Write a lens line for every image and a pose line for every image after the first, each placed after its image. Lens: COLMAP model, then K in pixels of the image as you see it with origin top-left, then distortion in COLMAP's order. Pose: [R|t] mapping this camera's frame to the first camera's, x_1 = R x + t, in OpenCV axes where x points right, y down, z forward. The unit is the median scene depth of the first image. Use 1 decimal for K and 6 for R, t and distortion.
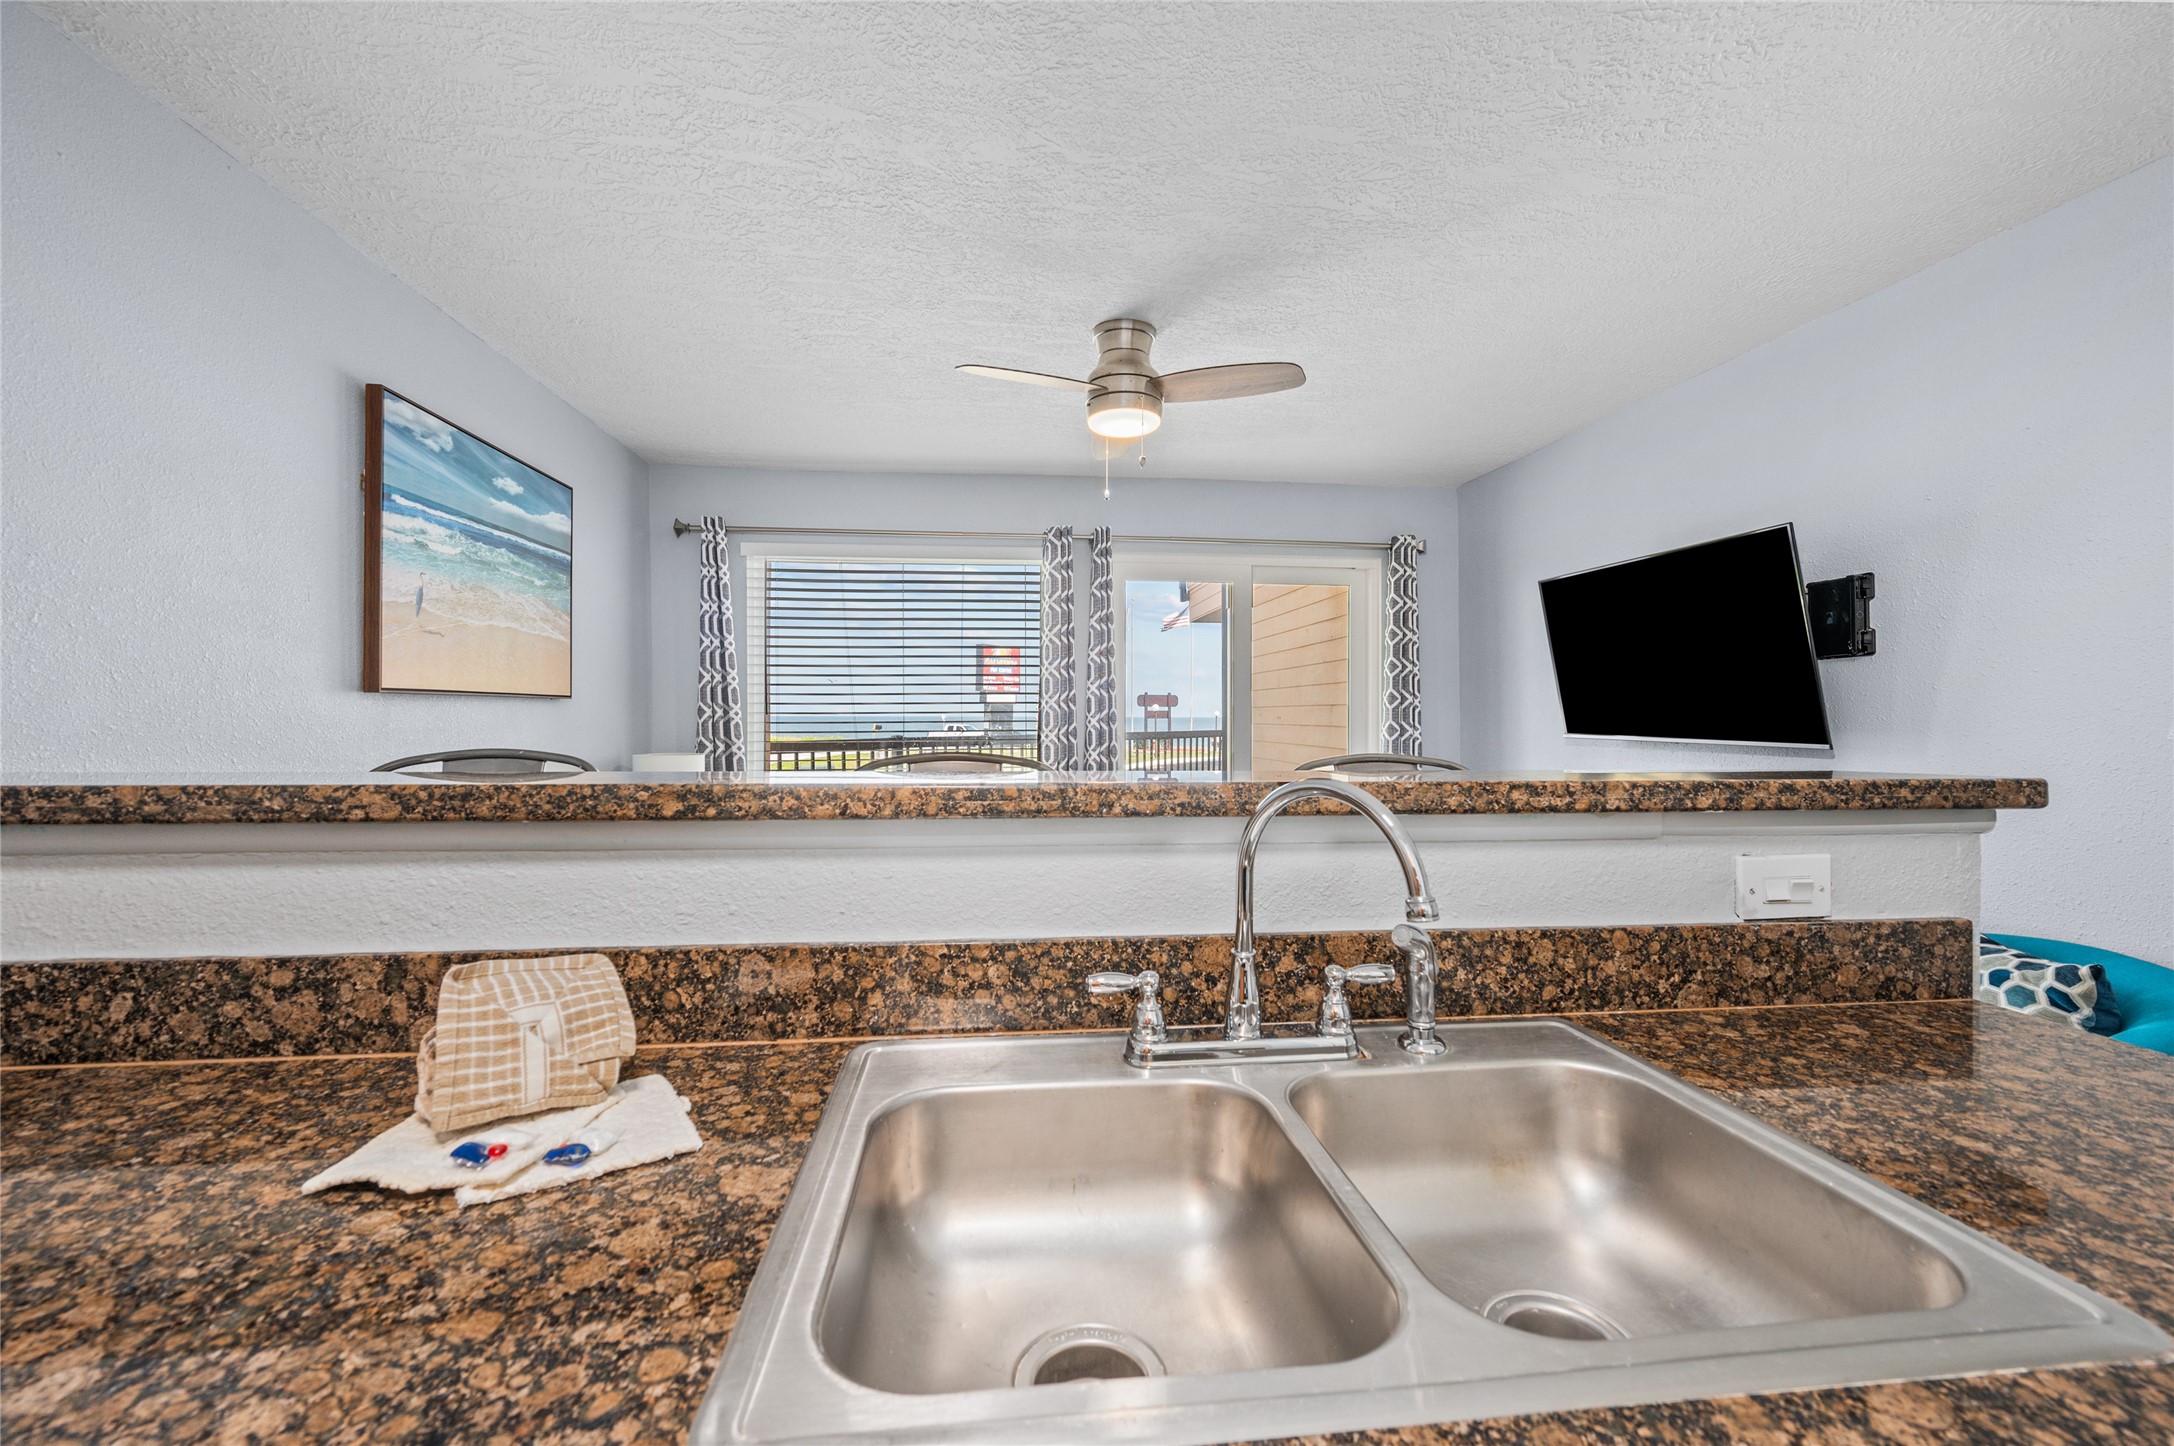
lens RADIAL K [[875.3, 0, 1085.9], [0, 875.3, 714.9], [0, 0, 1]] dist [-0.000600, 0.000751]
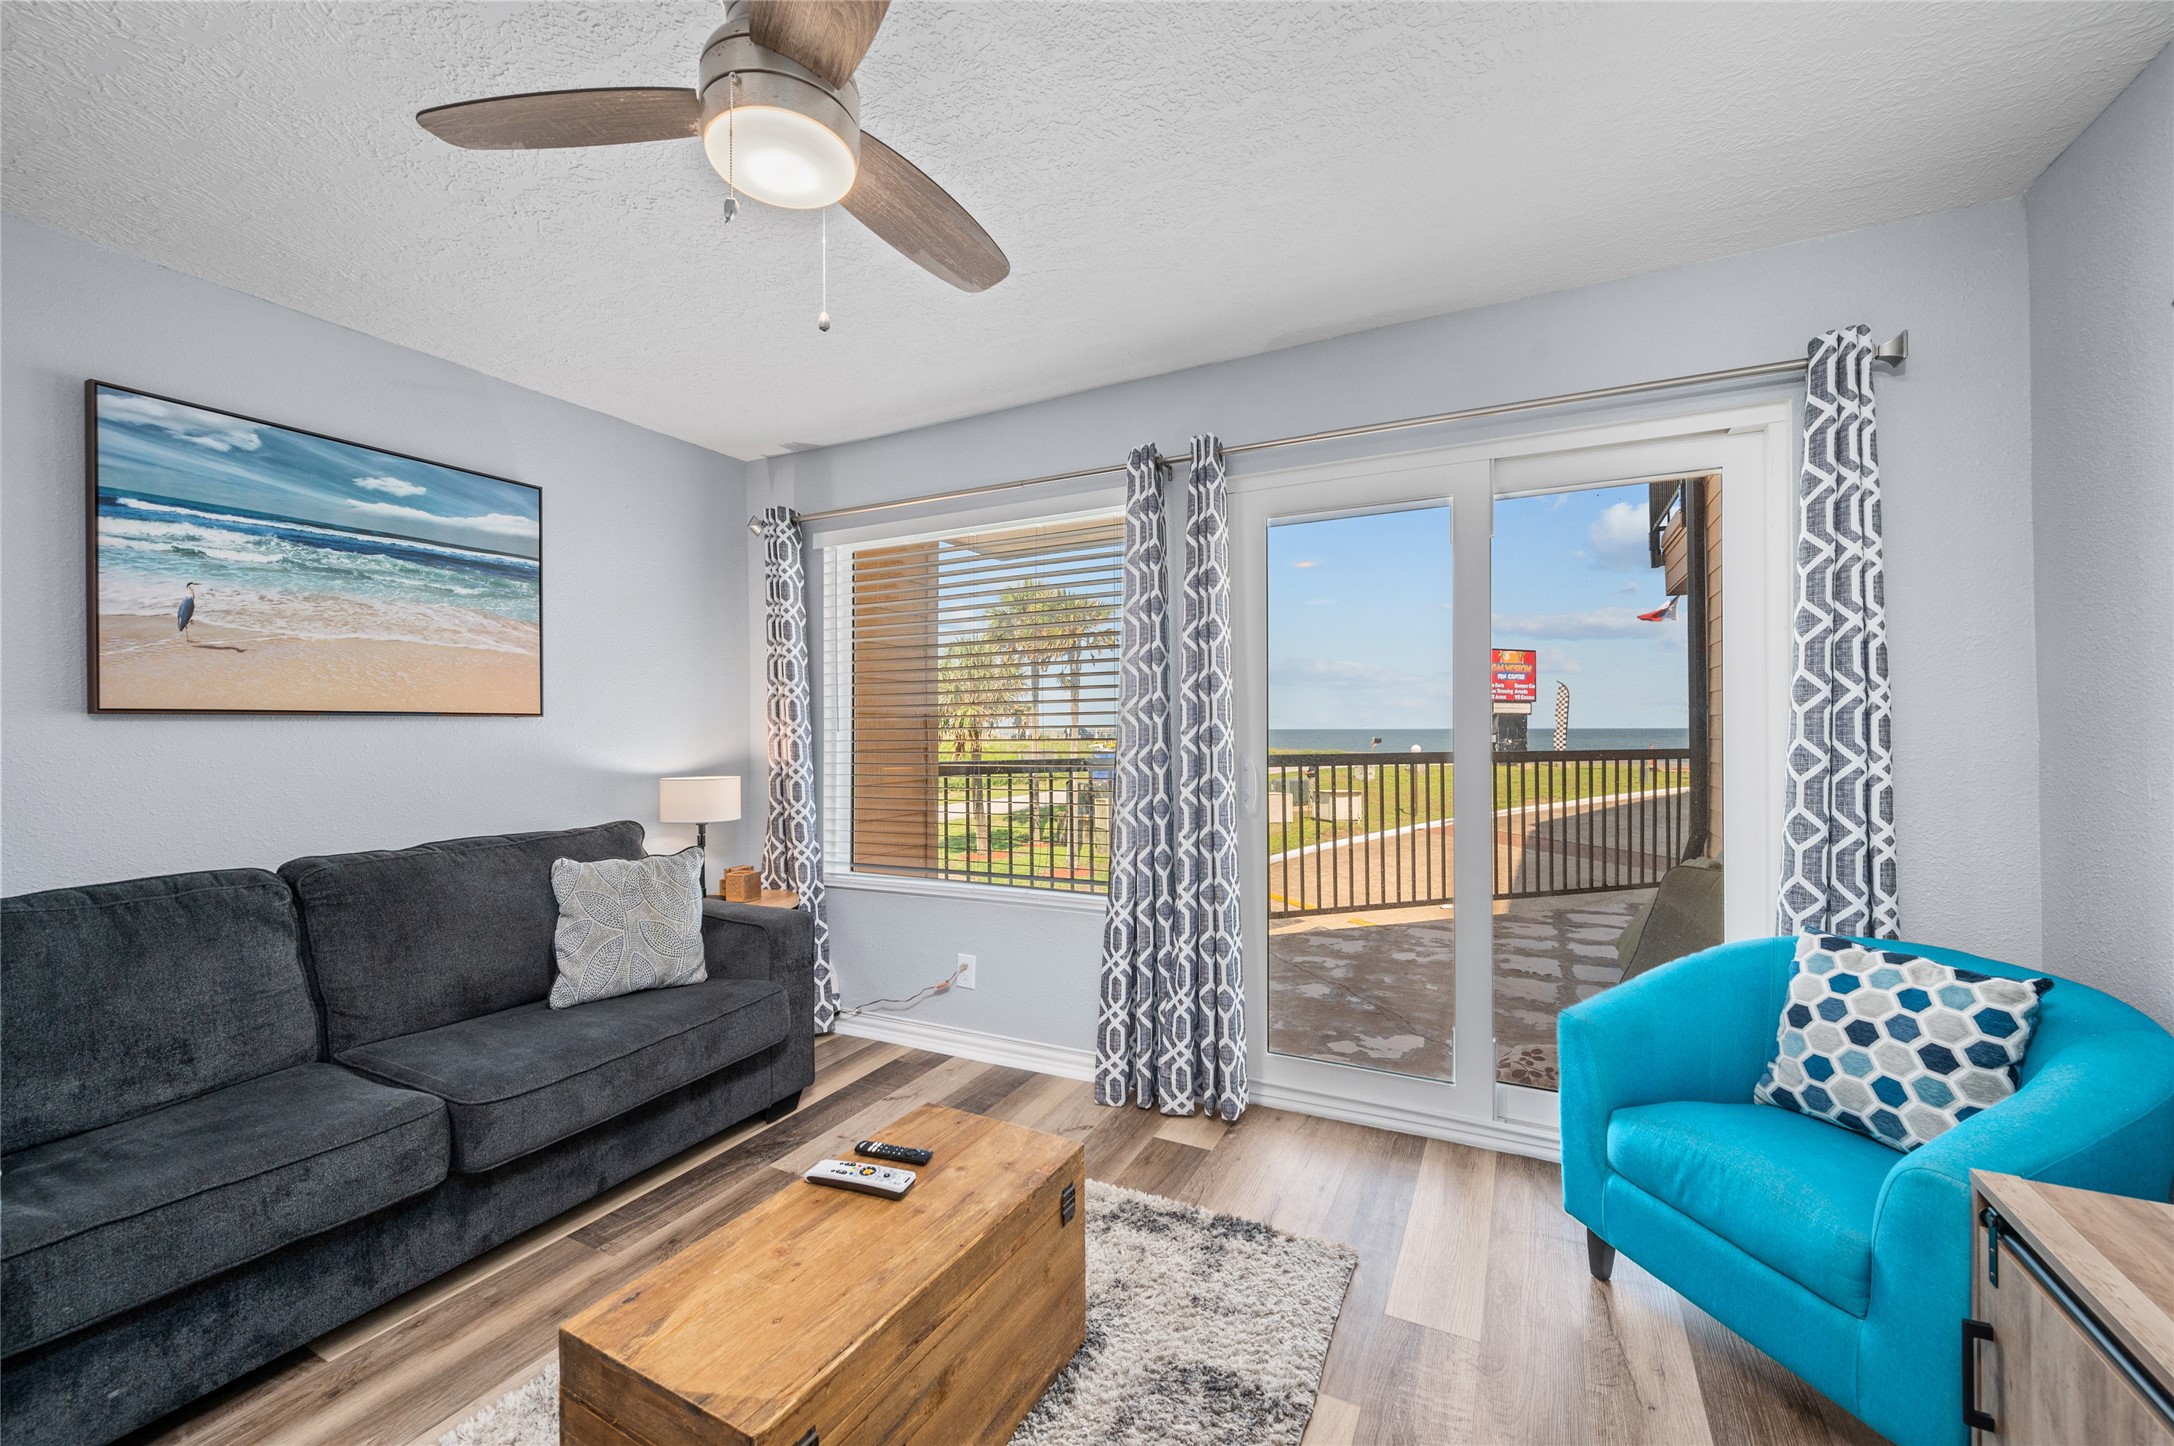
lens RADIAL K [[868.1, 0, 1087.0], [0, 868.1, 723.0], [0, 0, 1]] dist [0.002784, 0.000334]
pose [[0.834098, -0.010033, -0.551525, 1.328142], [0.006851, 0.999946, -0.007829, -0.003494], [0.551573, 0.002752, 0.834122, 1.892226]]
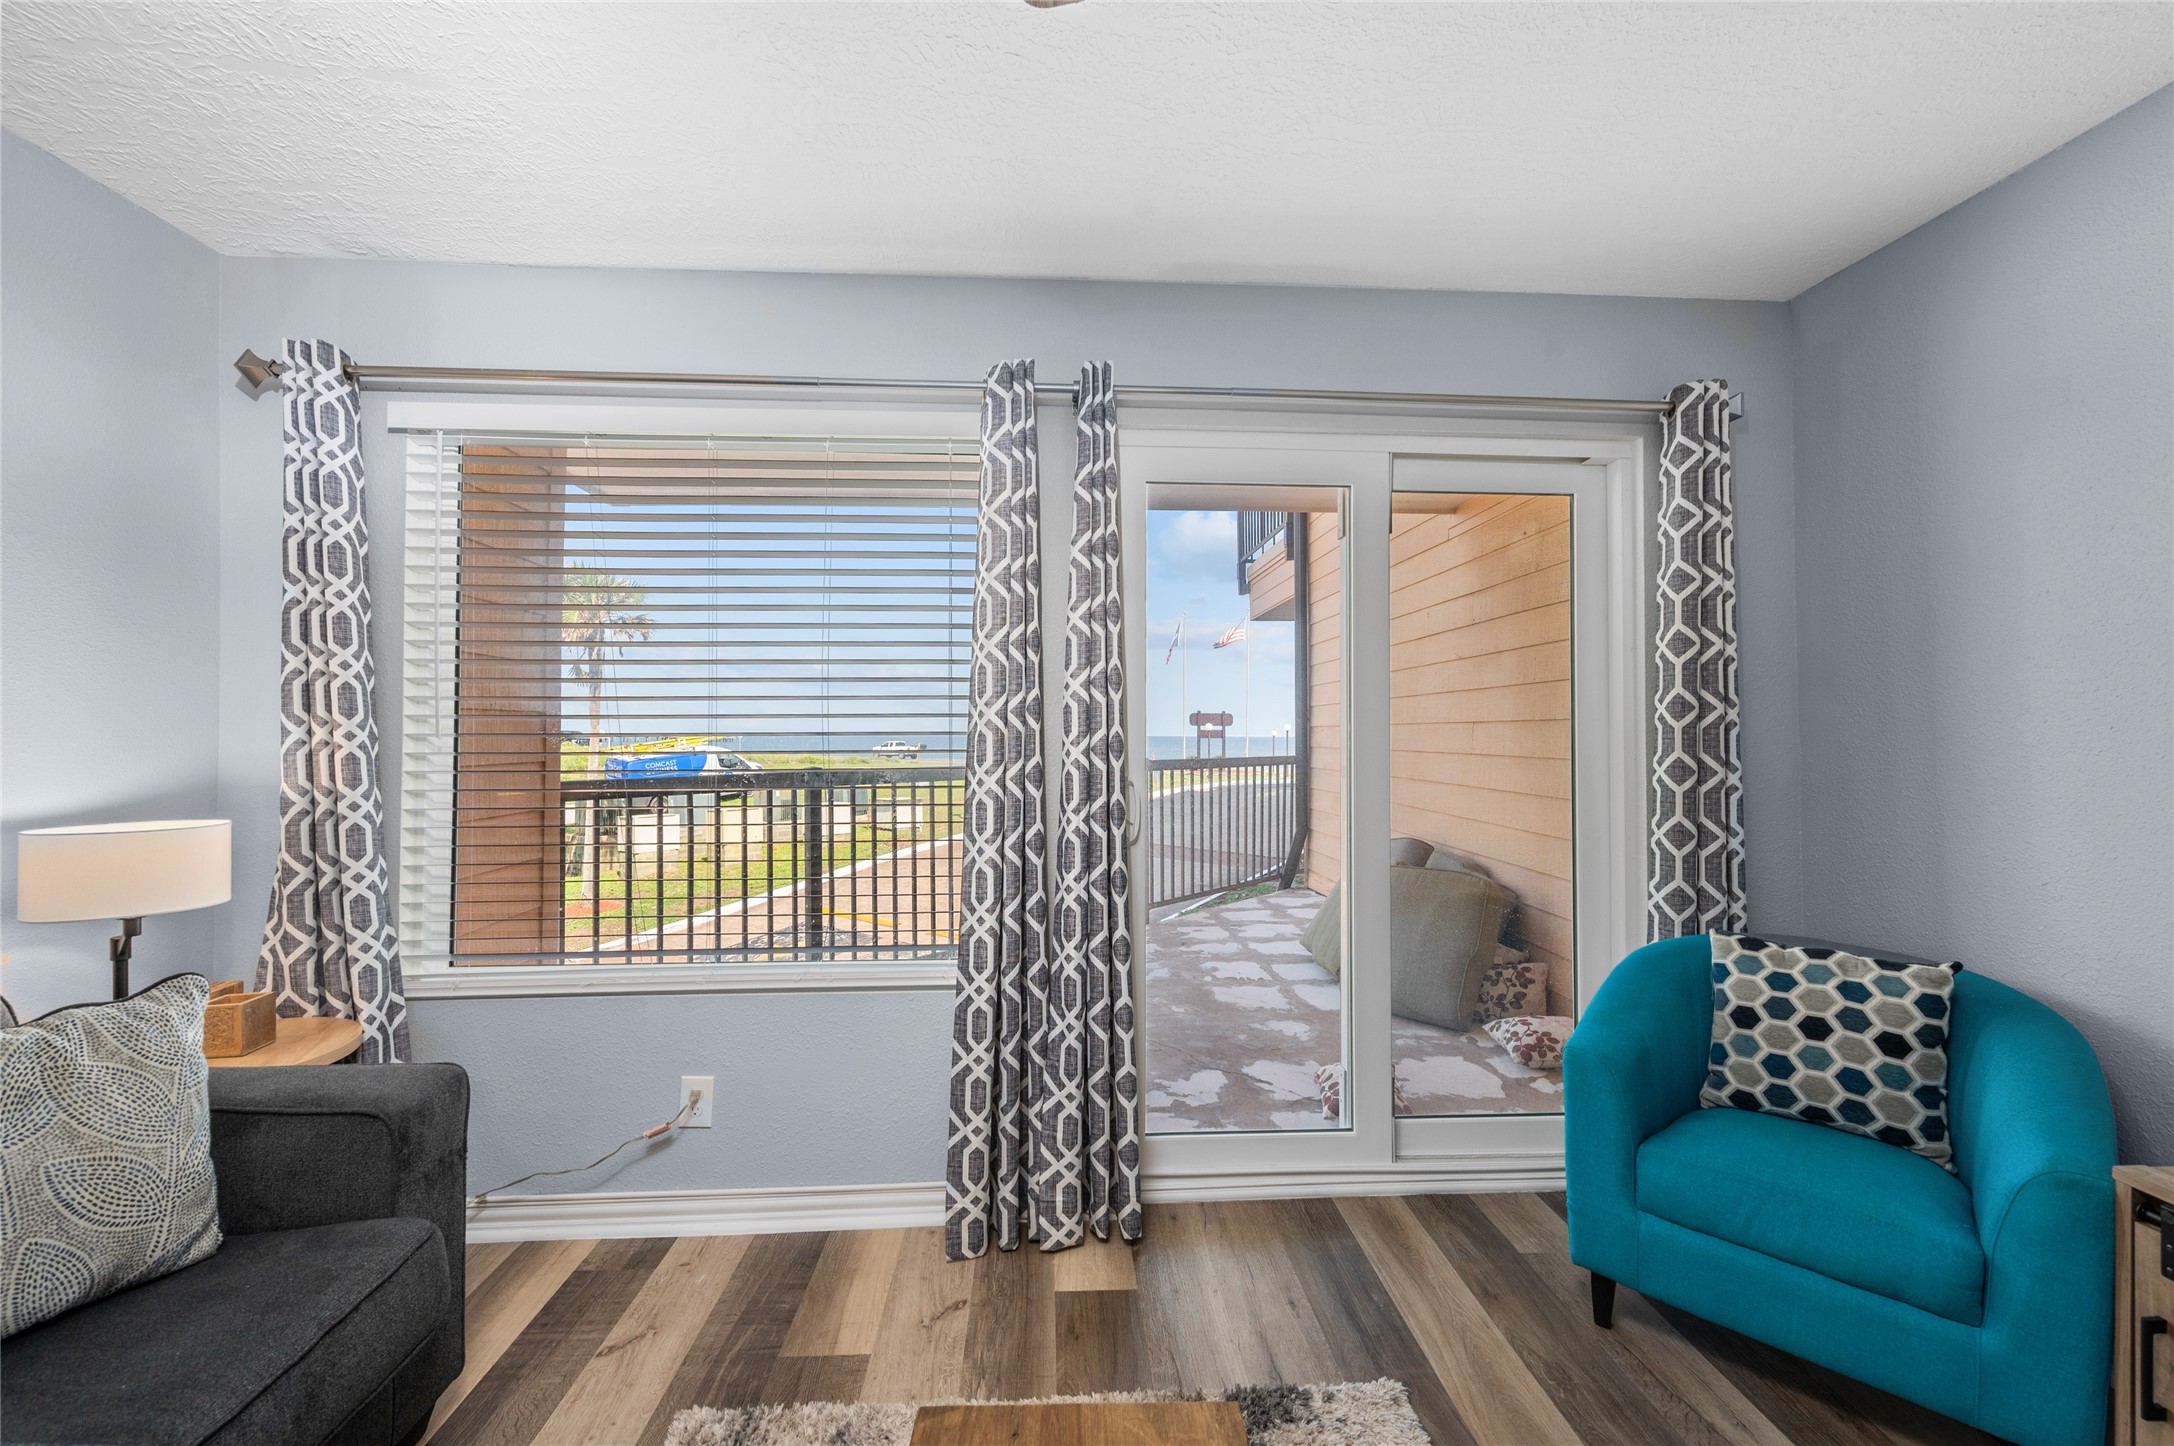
lens RADIAL K [[885.9, 0, 1091.8], [0, 885.9, 721.7], [0, 0, 1]] dist [0.001089, 0.000238]
pose [[0.998633, 0.000648, -0.052269, 0.192775], [-0.001394, 0.999898, -0.014237, -0.013684], [0.052254, 0.014291, 0.998532, 2.217711]]
